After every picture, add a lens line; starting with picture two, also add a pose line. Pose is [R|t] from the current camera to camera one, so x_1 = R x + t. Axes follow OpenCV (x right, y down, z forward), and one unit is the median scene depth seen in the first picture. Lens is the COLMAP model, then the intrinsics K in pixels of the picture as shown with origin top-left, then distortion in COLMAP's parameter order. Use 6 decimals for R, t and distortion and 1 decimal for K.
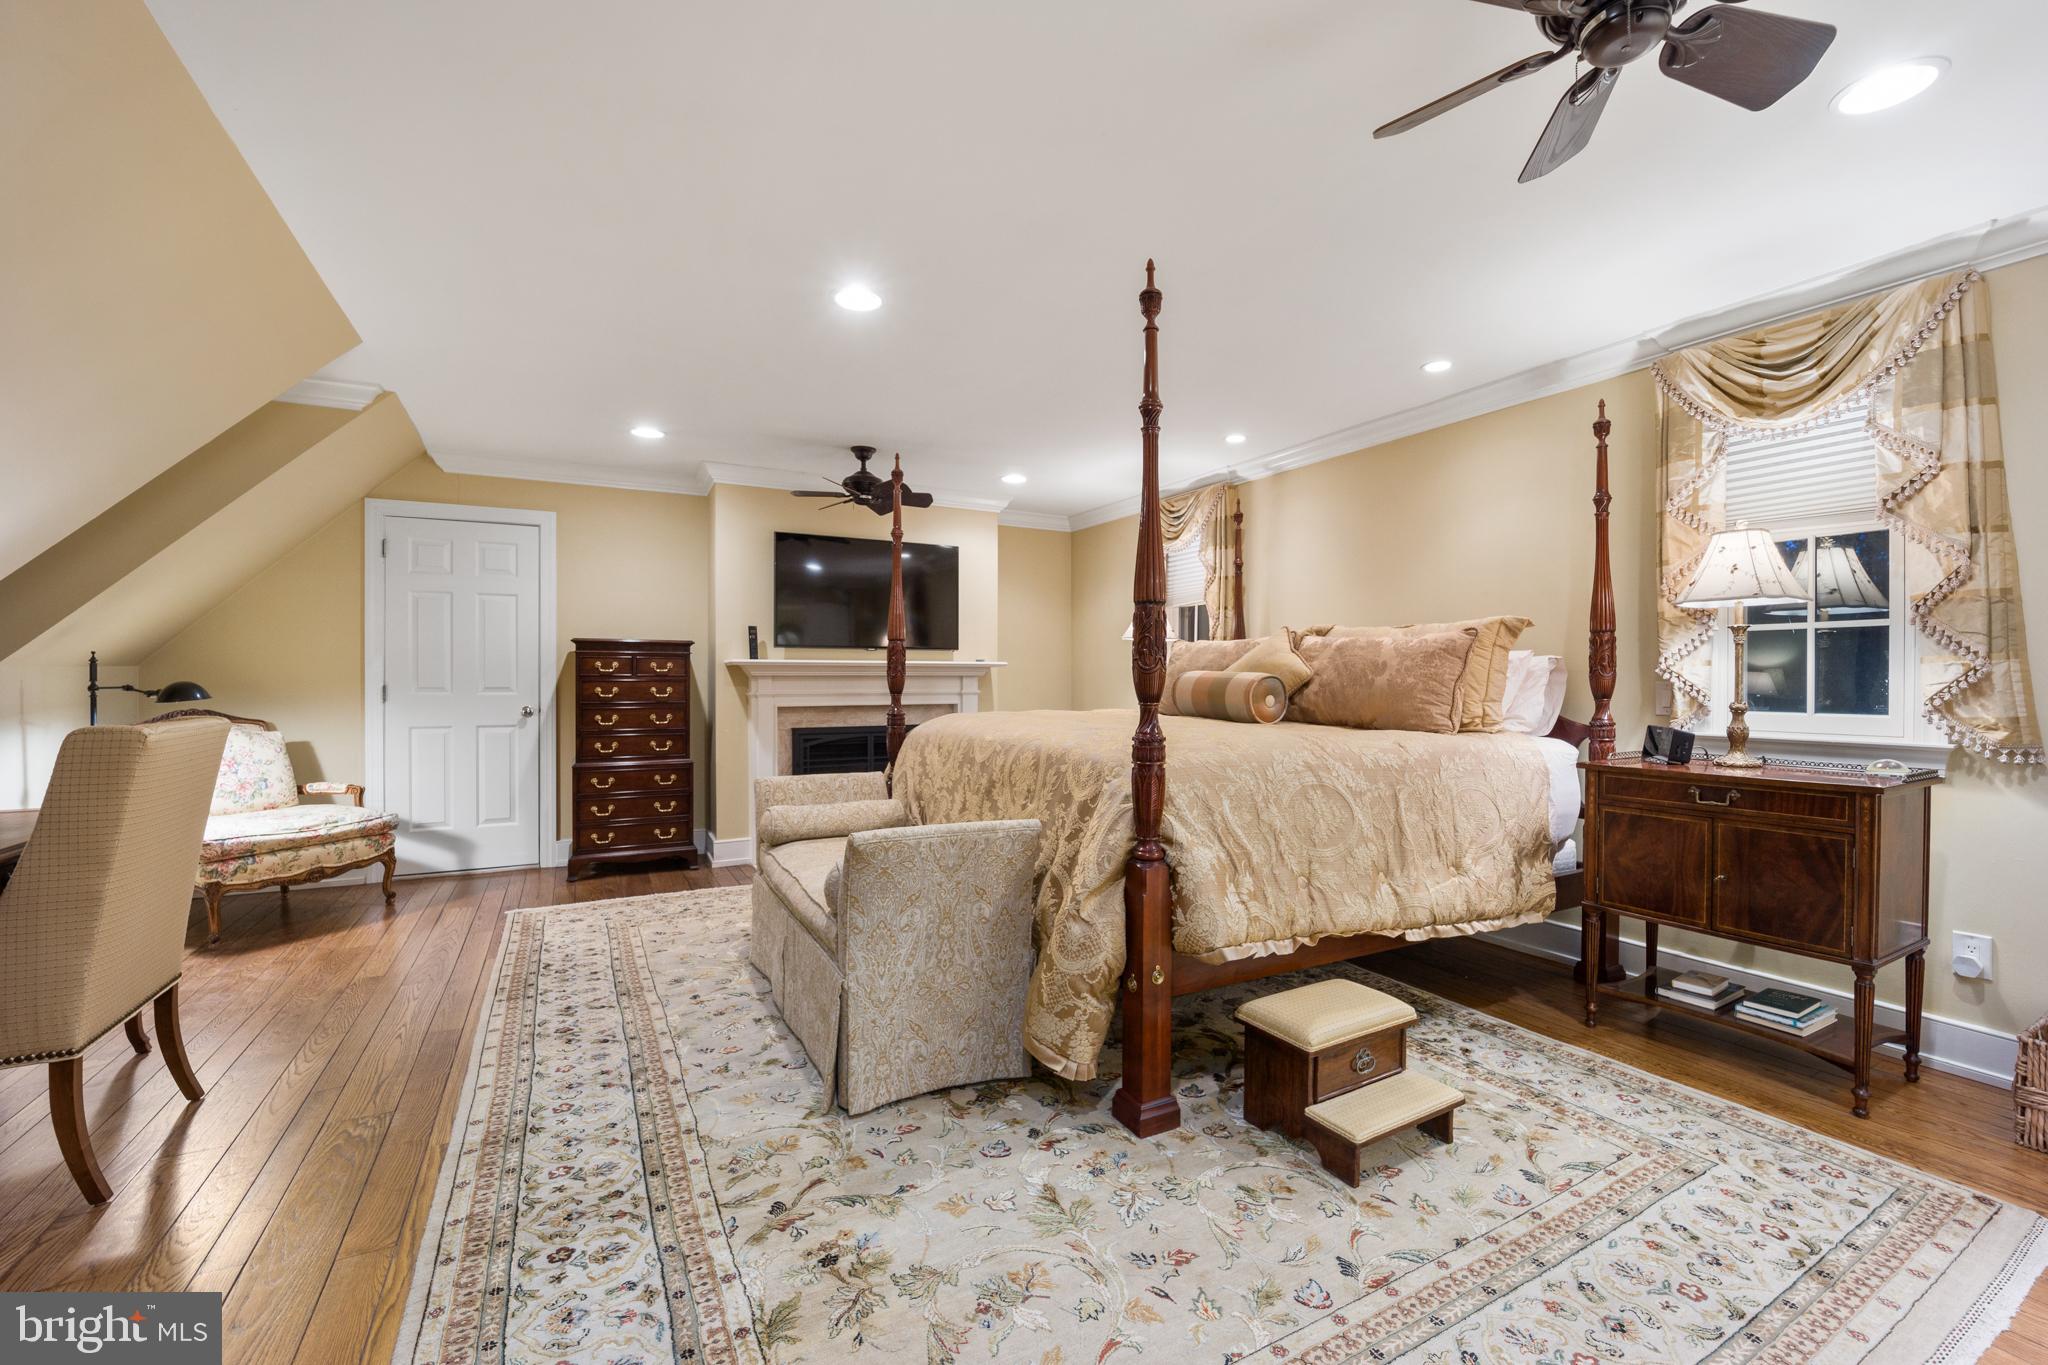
lens RADIAL K [[843.2, 0, 1039.5], [0, 843.2, 680.4], [0, 0, 1]] dist [-0.010297, 0.000991]
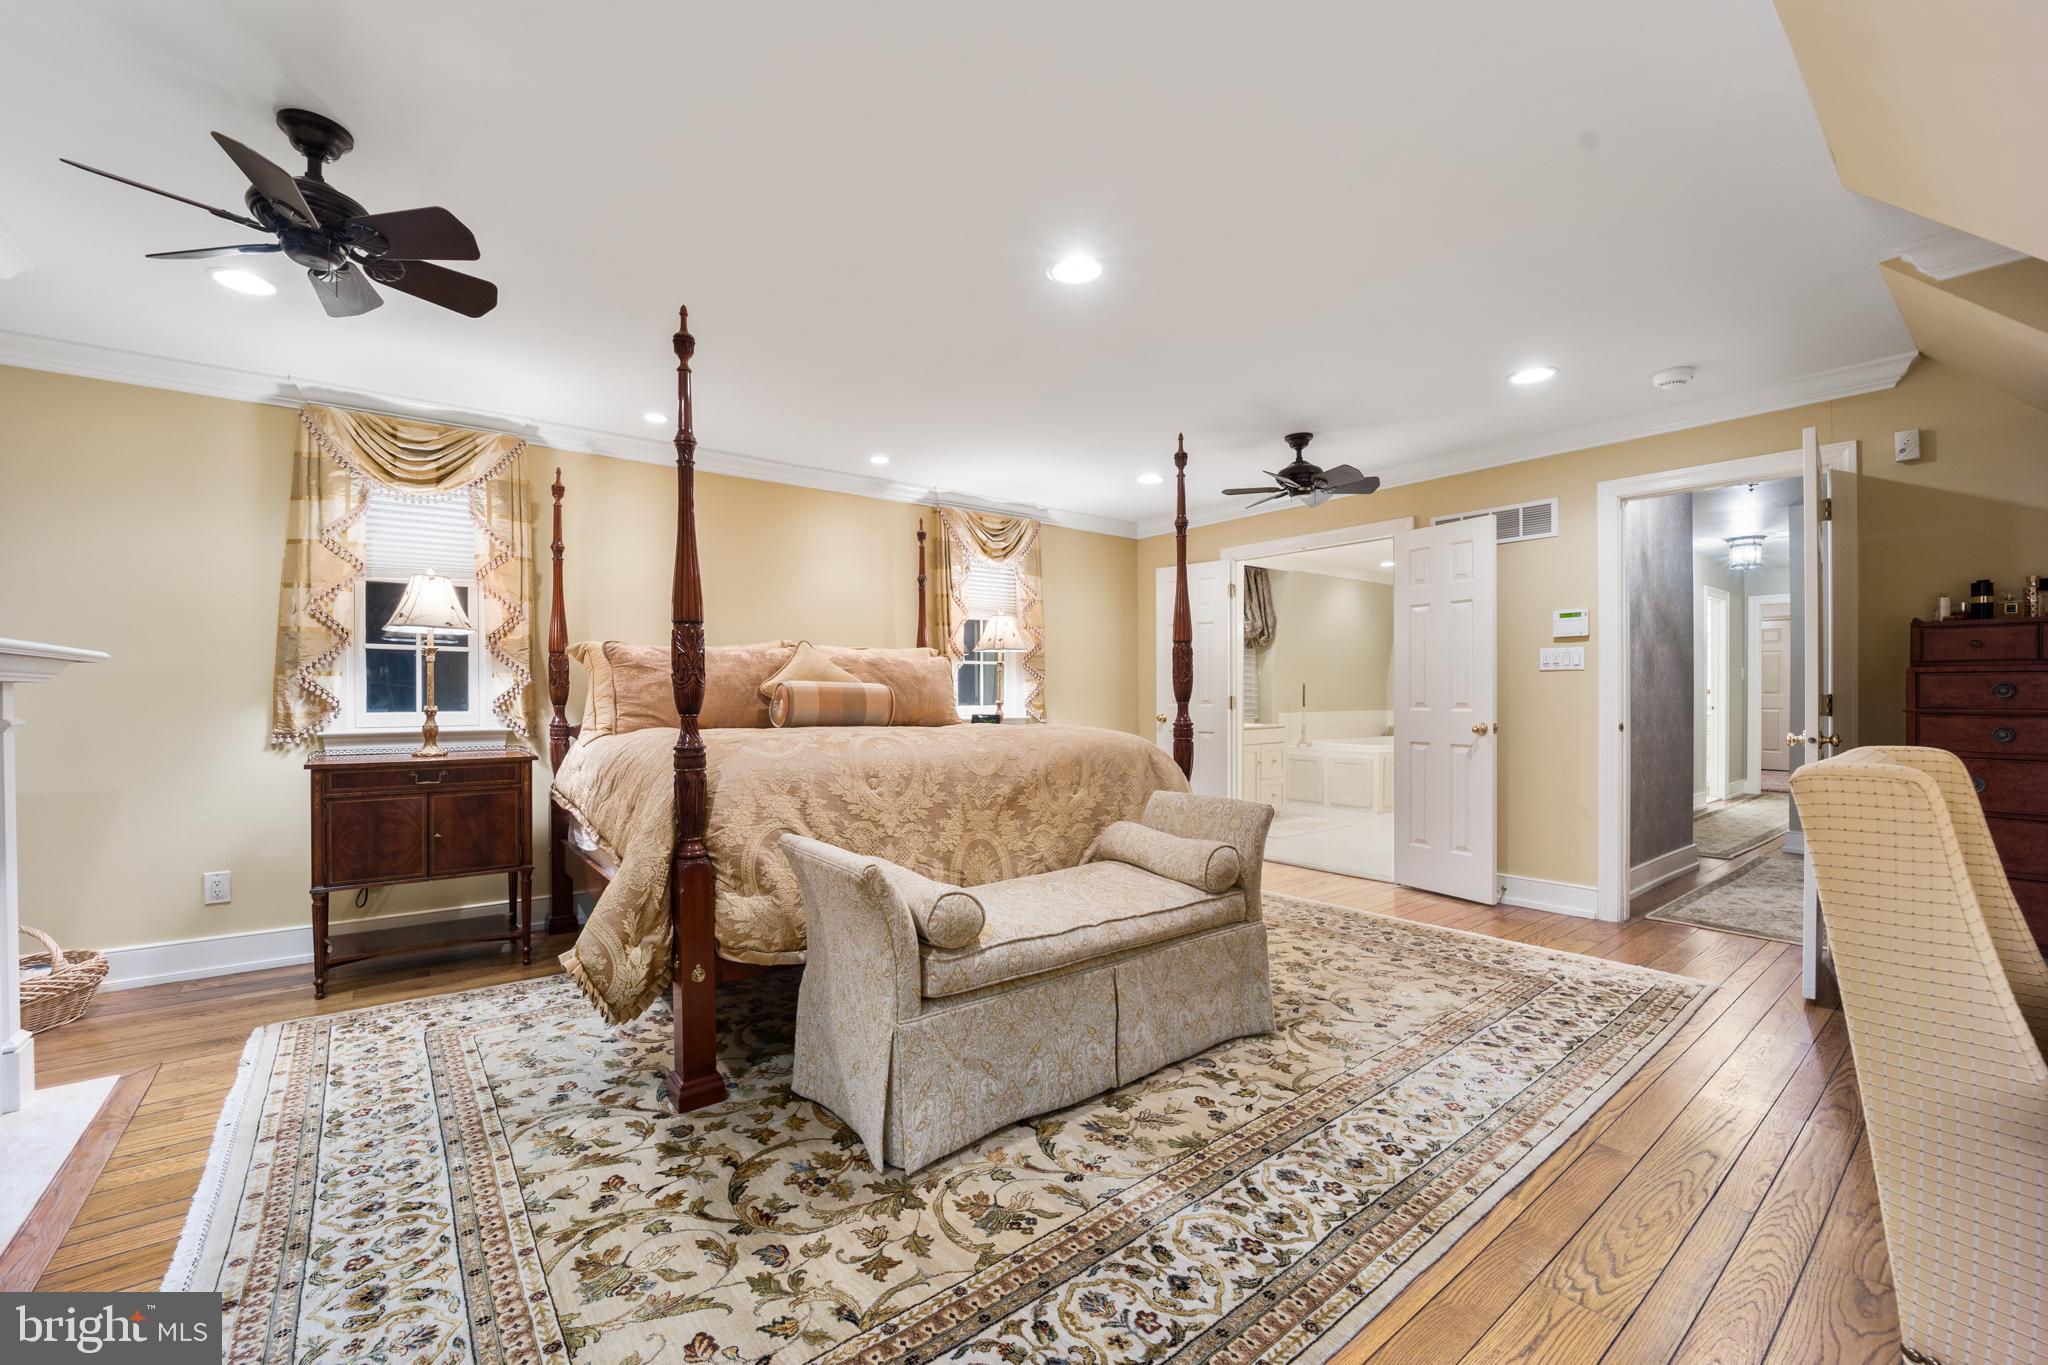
lens RADIAL K [[843.2, 0, 1039.2], [0, 843.2, 693.9], [0, 0, 1]] dist [-0.010297, 0.000991]
pose [[-0.186810, 0.004816, 0.982384, -0.973747], [0.001966, 0.999988, -0.004528, 0.015807], [-0.982394, 0.001085, -0.186818, 1.082957]]
